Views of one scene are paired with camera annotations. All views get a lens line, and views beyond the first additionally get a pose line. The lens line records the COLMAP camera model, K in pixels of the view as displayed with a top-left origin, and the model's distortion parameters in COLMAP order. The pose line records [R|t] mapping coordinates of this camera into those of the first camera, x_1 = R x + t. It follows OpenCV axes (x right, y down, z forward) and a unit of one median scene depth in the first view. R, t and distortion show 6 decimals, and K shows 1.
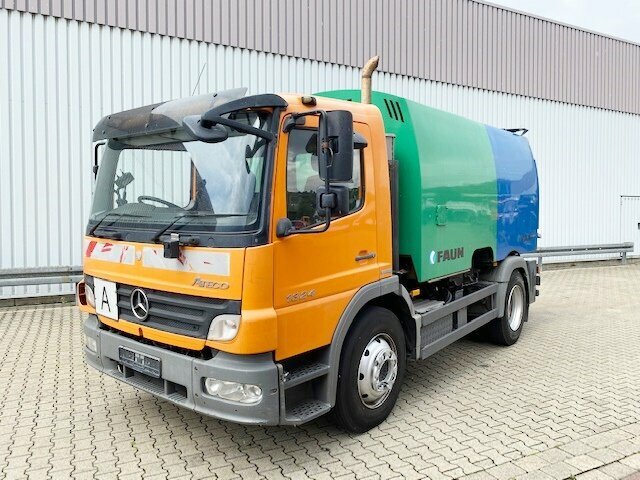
lens RADIAL K [[492.4, 0, 328.8], [0, 492.4, 235.6], [0, 0, 1]] dist [0.009223, 0.005738]
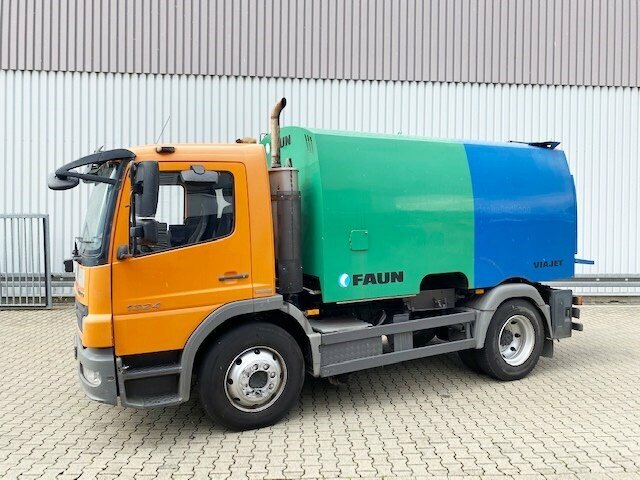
lens RADIAL K [[489.4, 0, 320.0], [0, 489.4, 240.0], [0, 0, 1]] dist [0.069330, -0.092576]
pose [[0.909522, 0.014359, -0.415408, 0.653430], [-0.020634, 0.999731, -0.010620, -0.032211], [0.415143, 0.018230, 0.909573, 0.028747]]
